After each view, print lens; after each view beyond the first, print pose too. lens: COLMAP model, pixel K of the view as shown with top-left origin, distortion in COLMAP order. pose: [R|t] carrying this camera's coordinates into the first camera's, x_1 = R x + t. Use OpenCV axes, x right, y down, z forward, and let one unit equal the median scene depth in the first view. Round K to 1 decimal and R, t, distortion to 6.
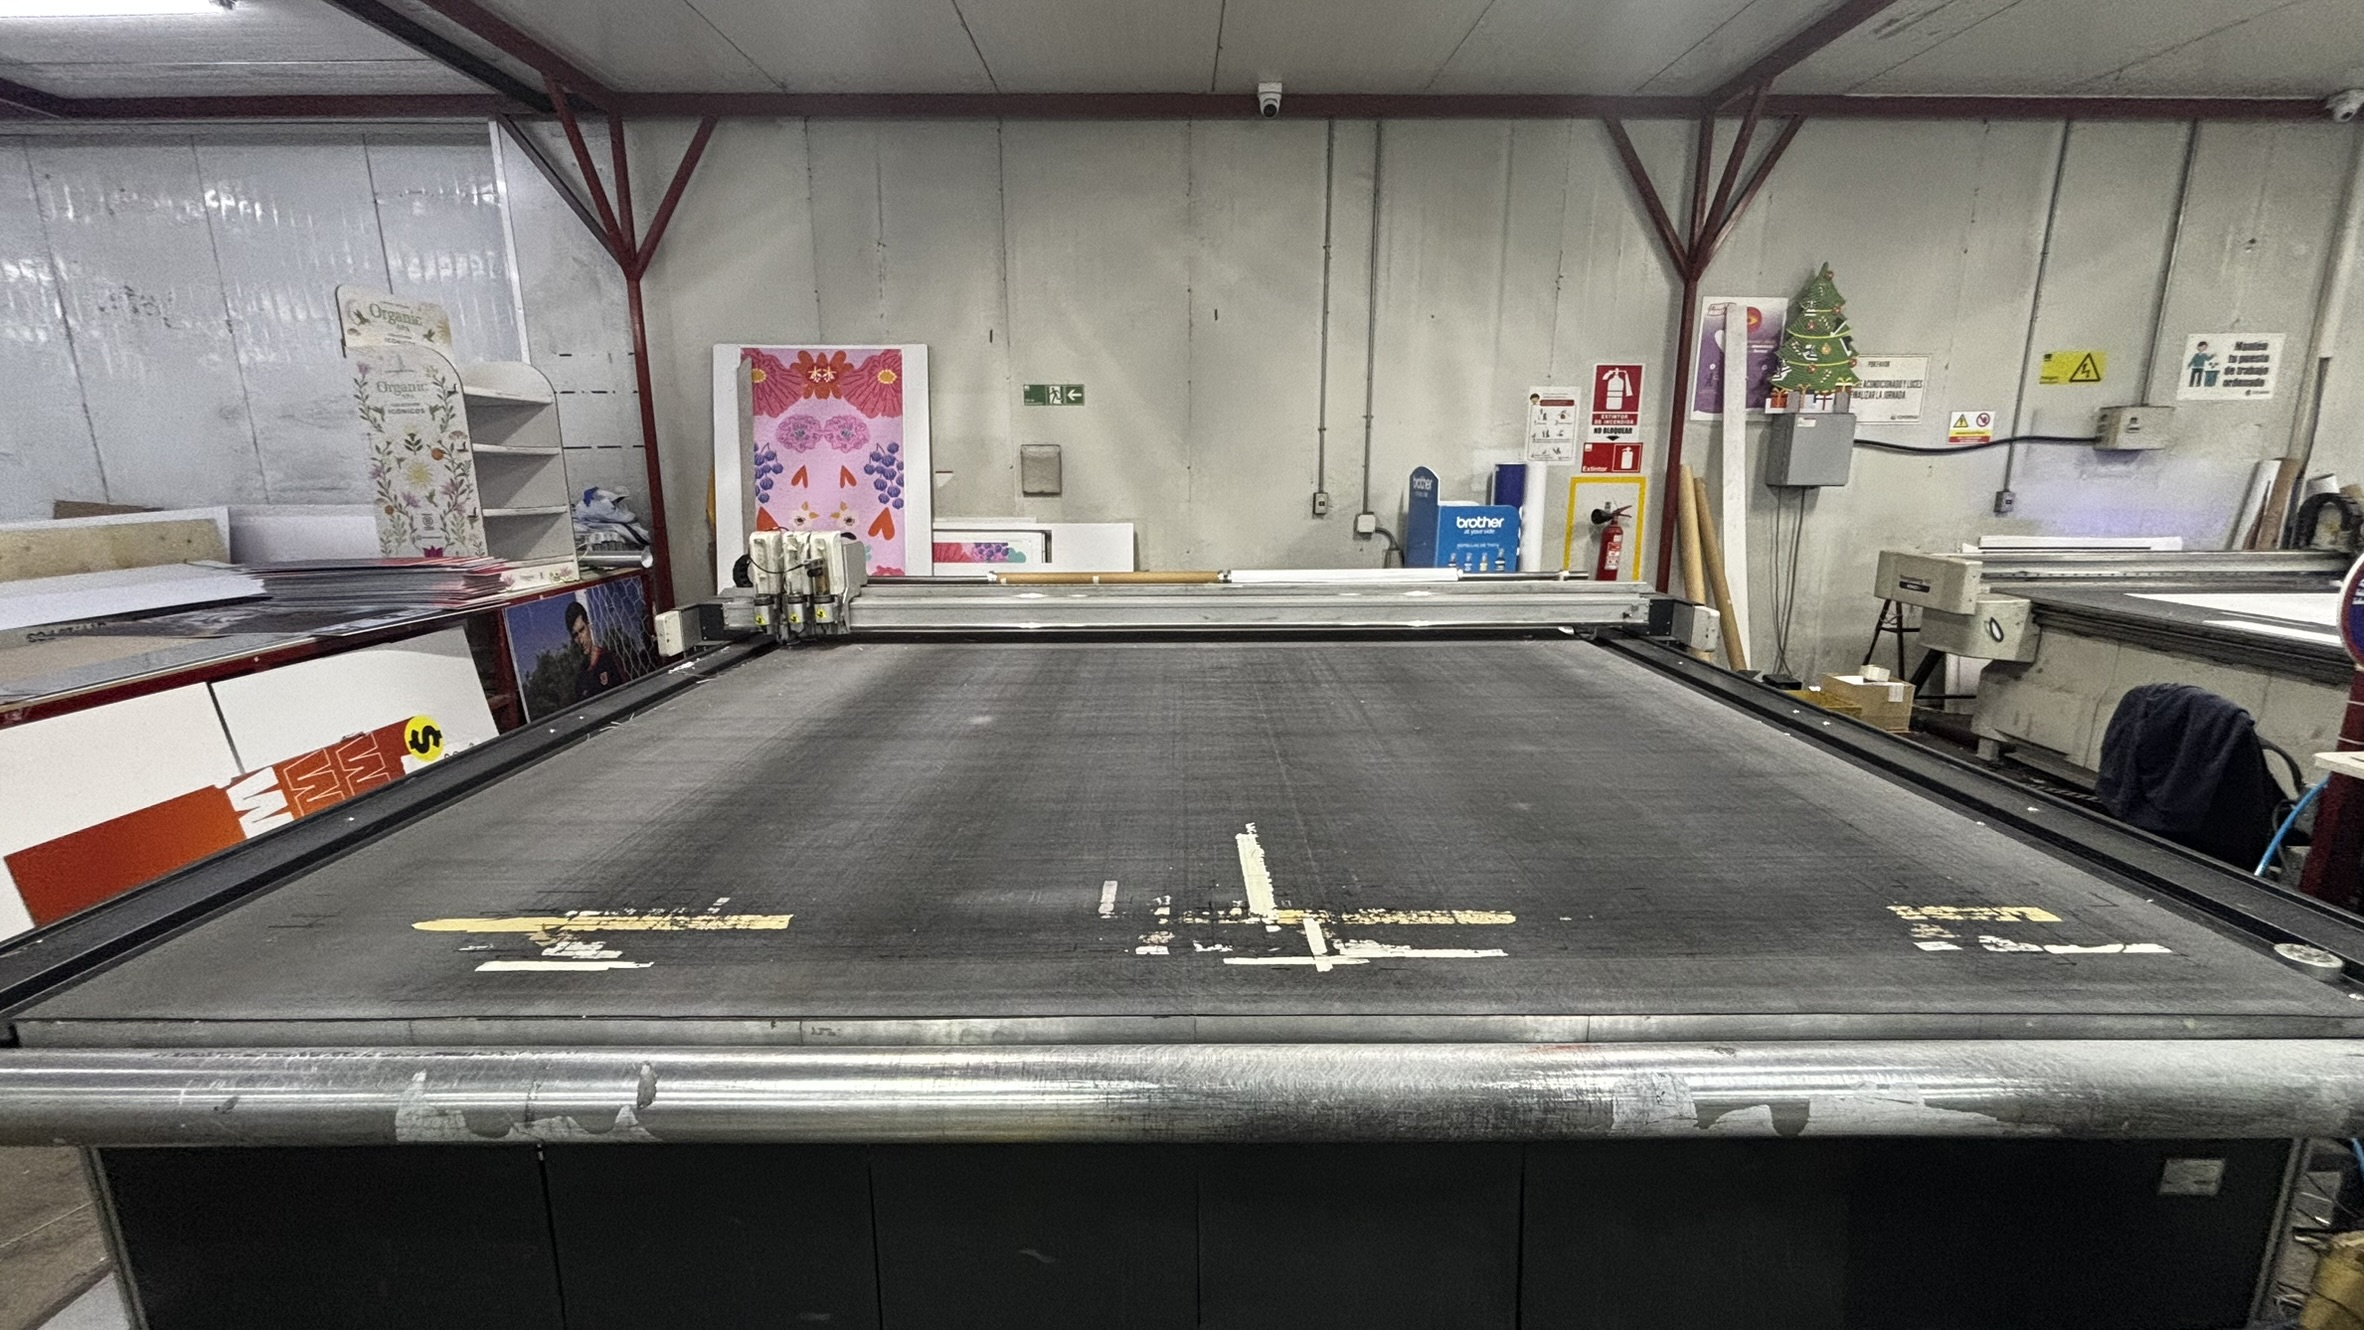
lens RADIAL K [[935.7, 0, 1180.2], [0, 935.7, 673.1], [0, 0, 1]] dist [0.000255, 0.000158]
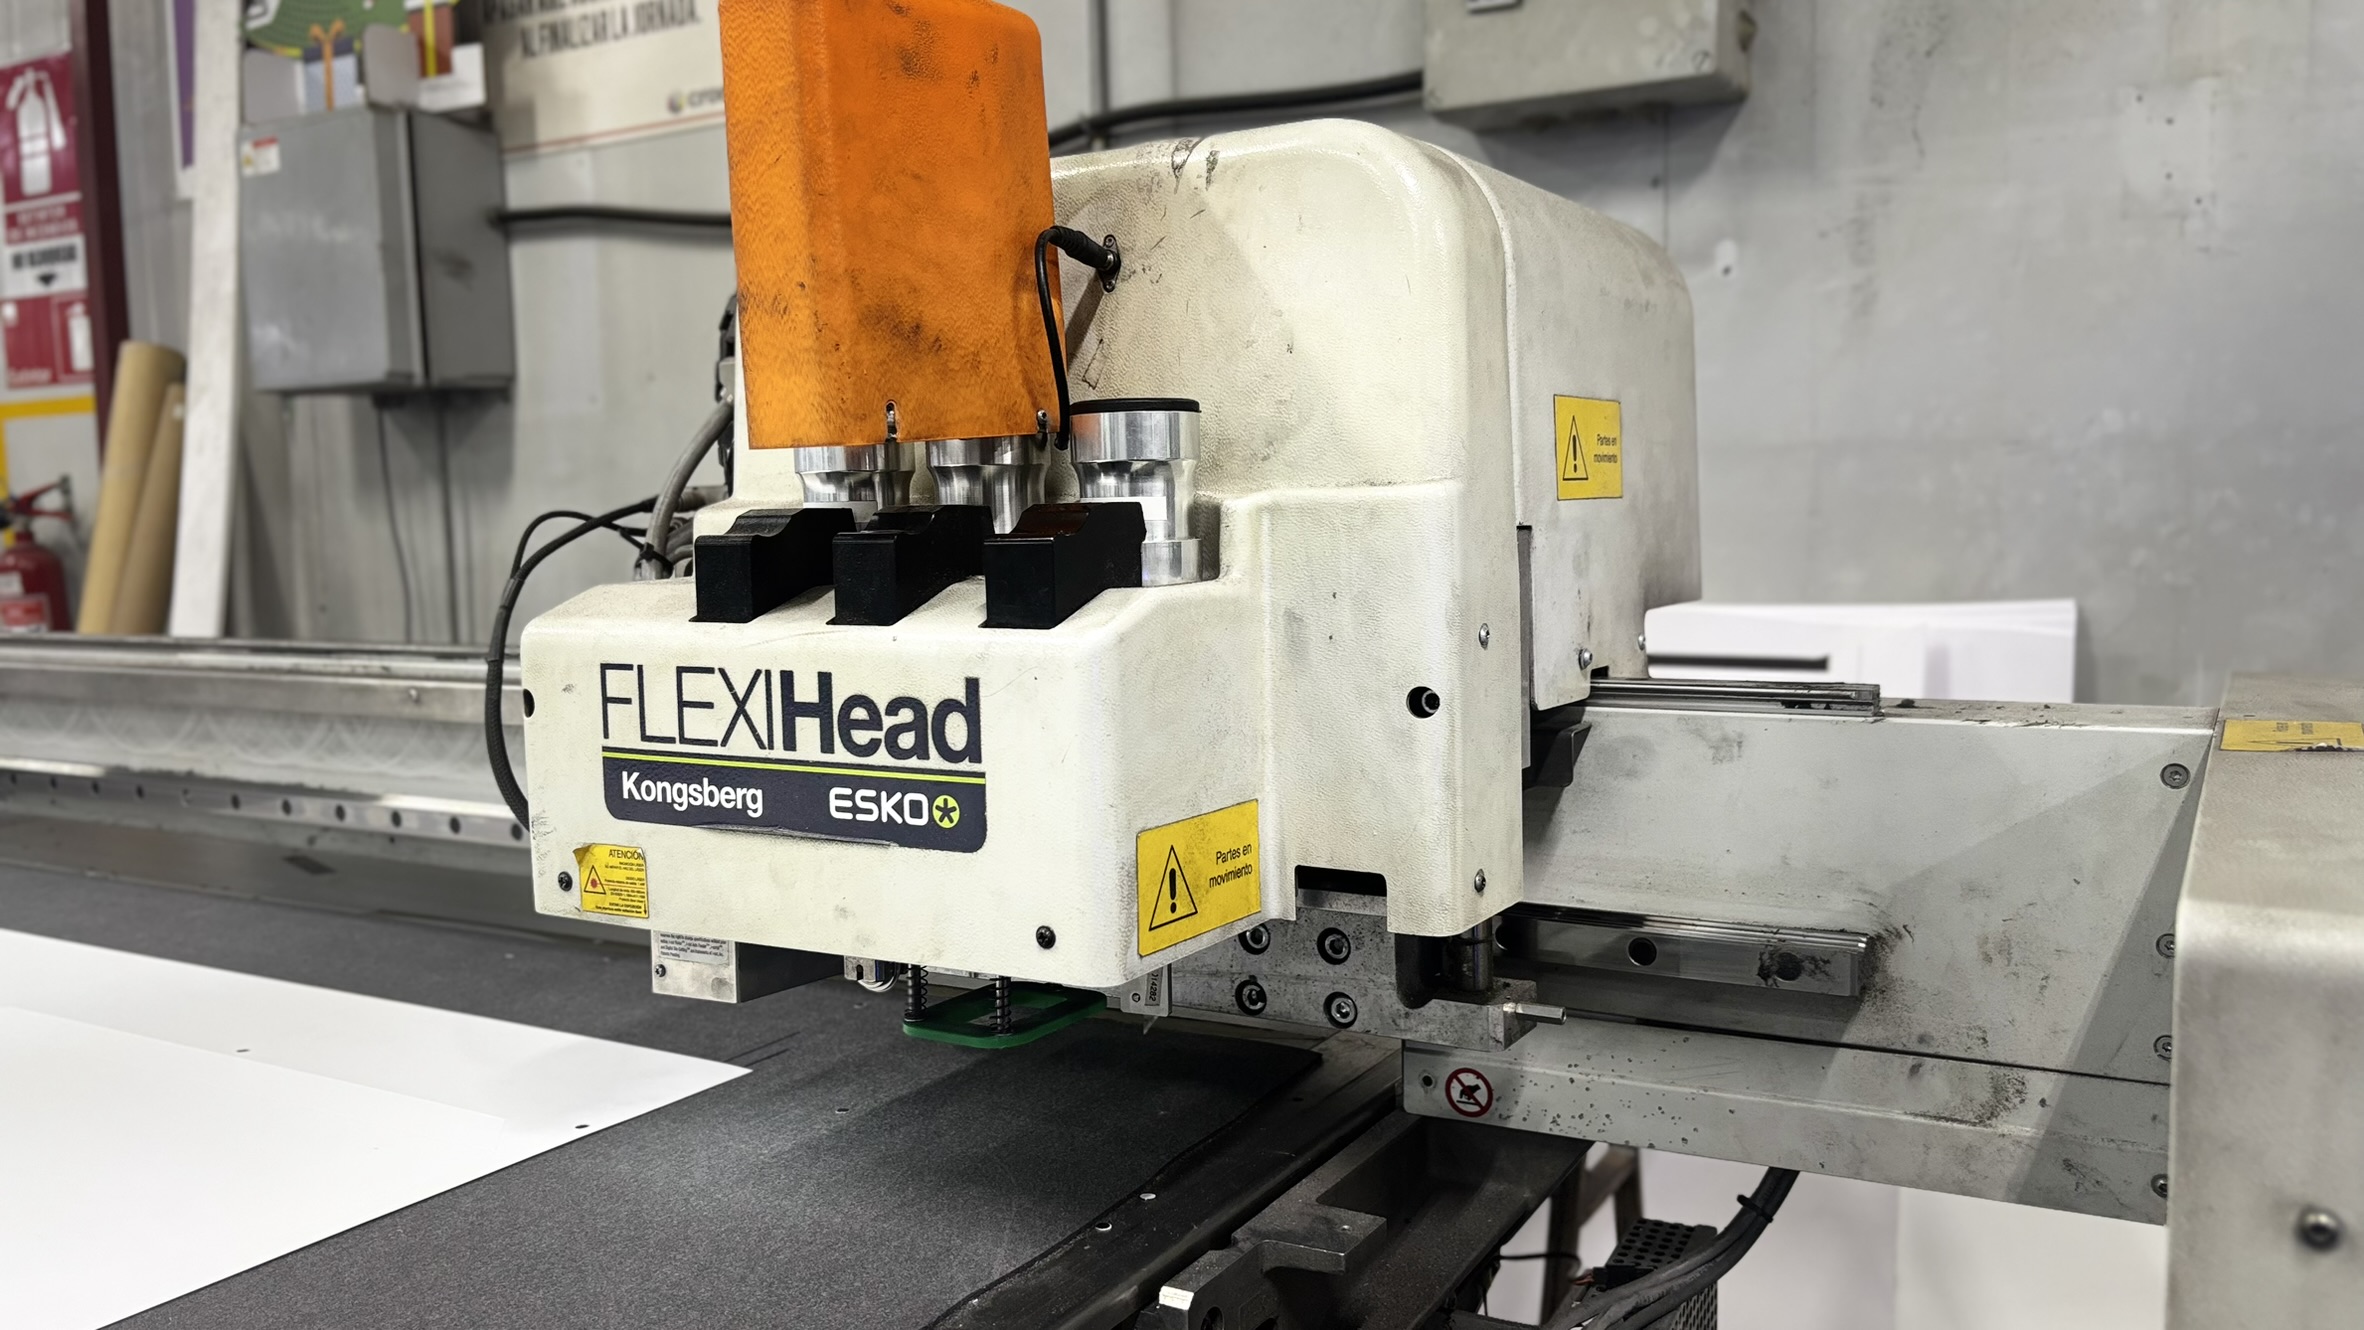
lens RADIAL K [[1781.5, 0, 1186.4], [0, 1781.5, 679.0], [0, 0, 1]] dist [0.039424, -0.018735]
pose [[0.852965, 0.034008, -0.520860, 1.135145], [-0.097988, 0.990567, -0.095790, -0.093303], [0.512689, 0.132743, 0.848251, 0.694194]]
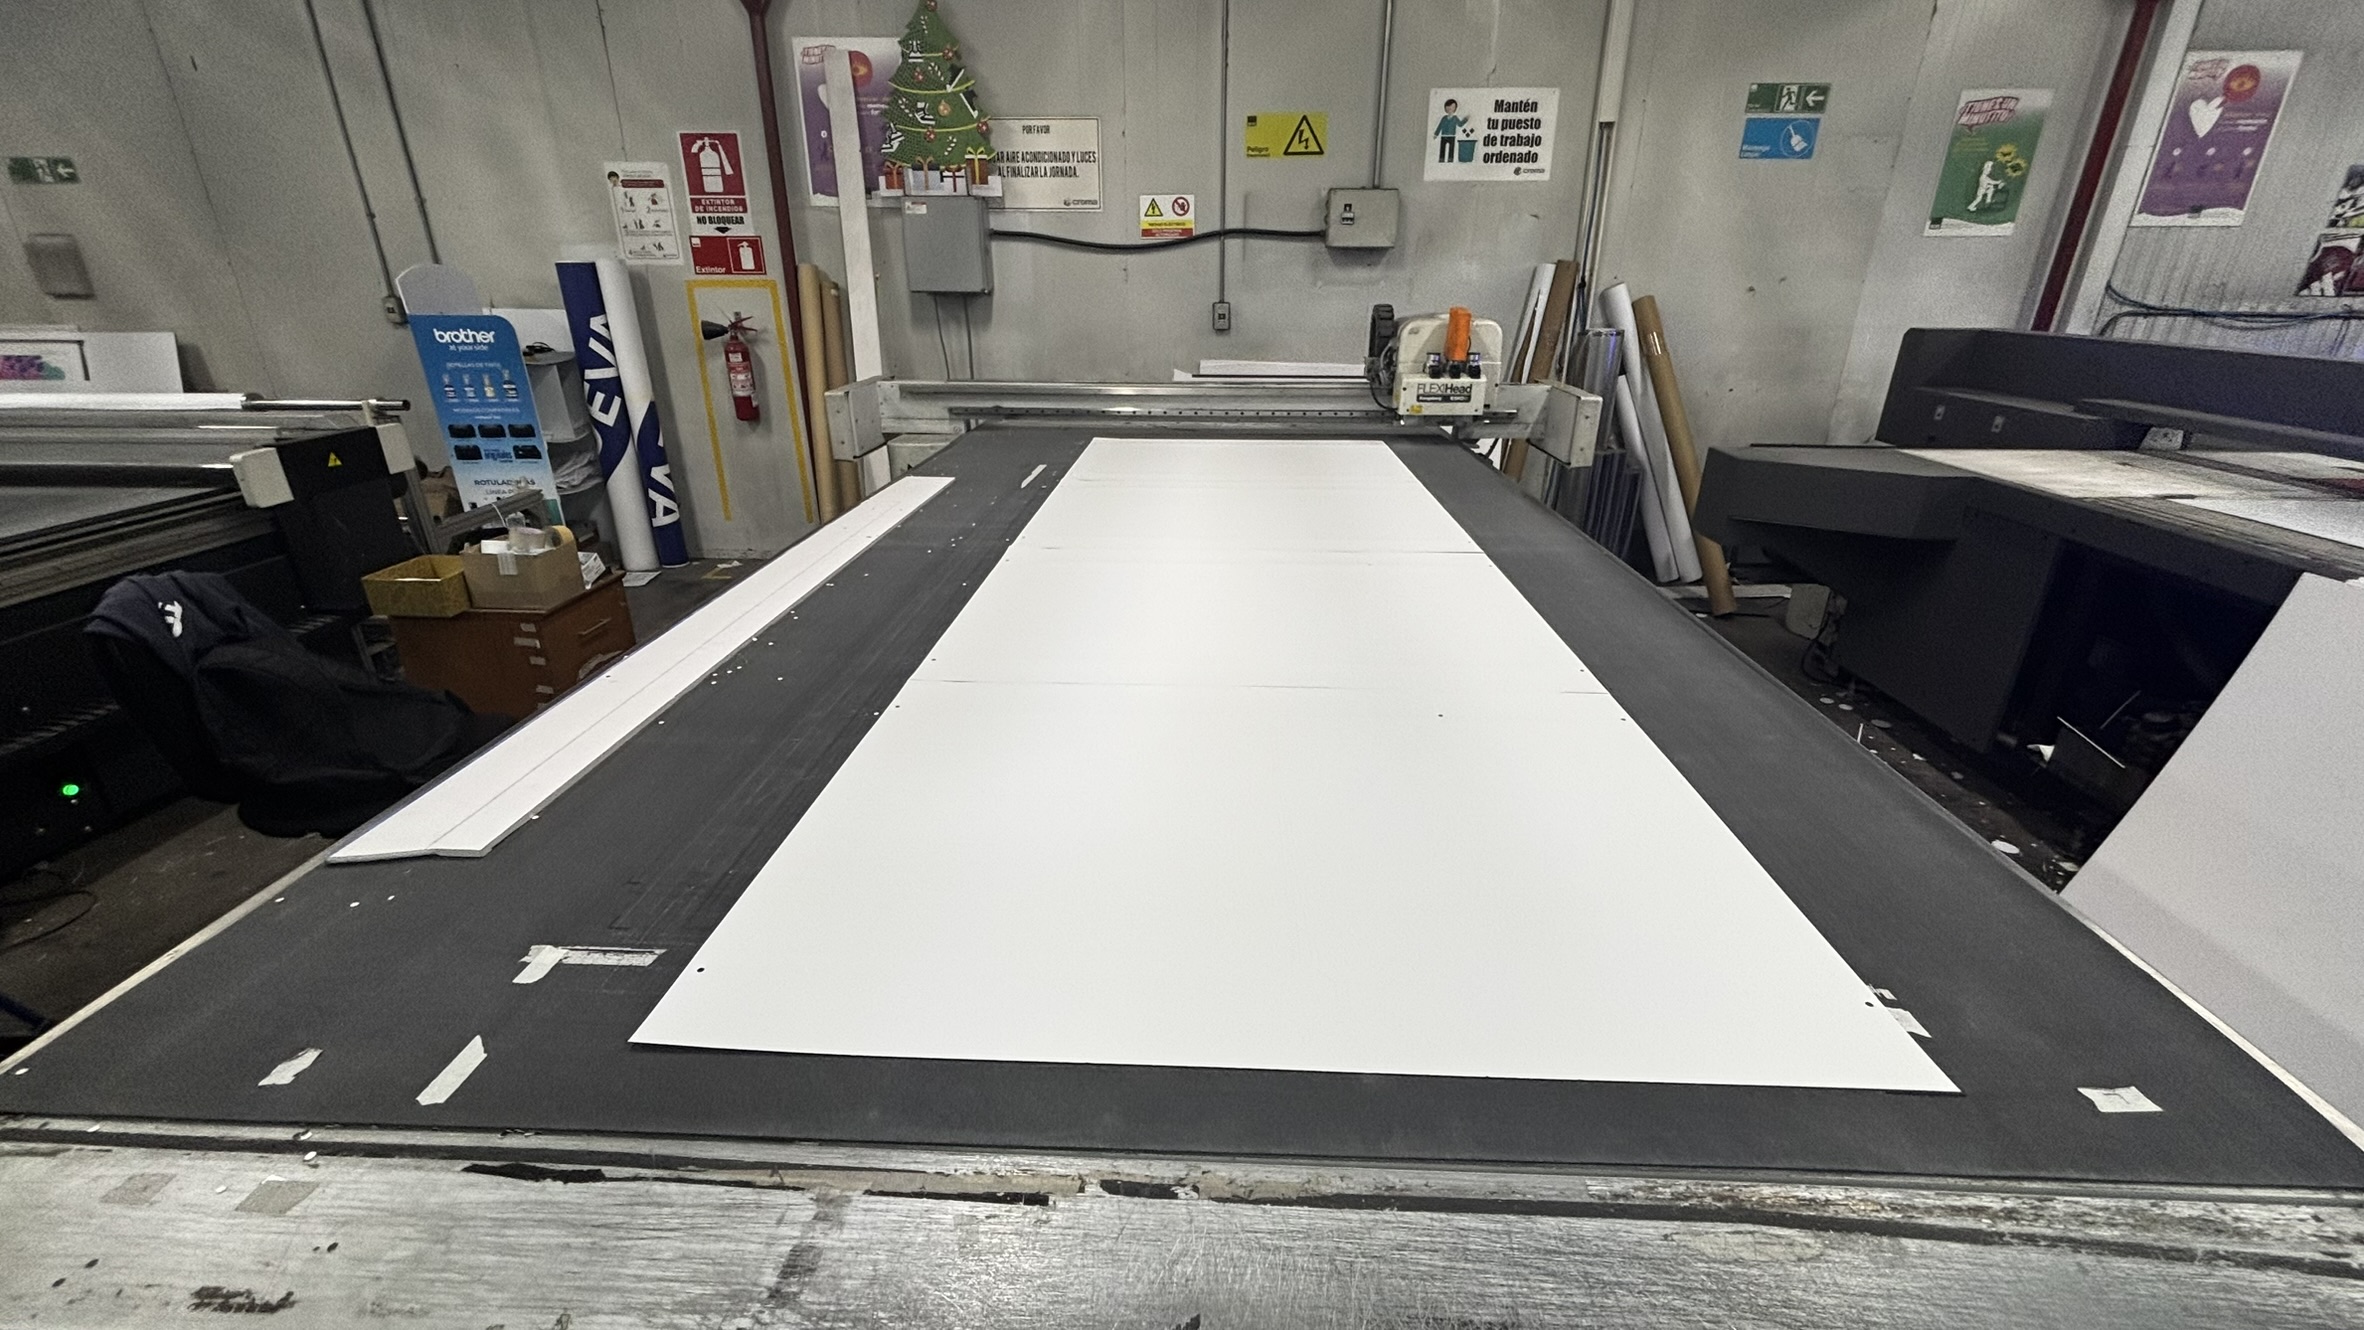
lens RADIAL K [[935.7, 0, 1180.6], [0, 935.7, 664.9], [0, 0, 1]] dist [0.000255, 0.000158]
pose [[0.998938, 0.022576, -0.040155, 0.906910], [-0.015129, 0.984107, 0.176930, -0.028461], [0.043511, -0.176135, 0.983404, 0.149605]]
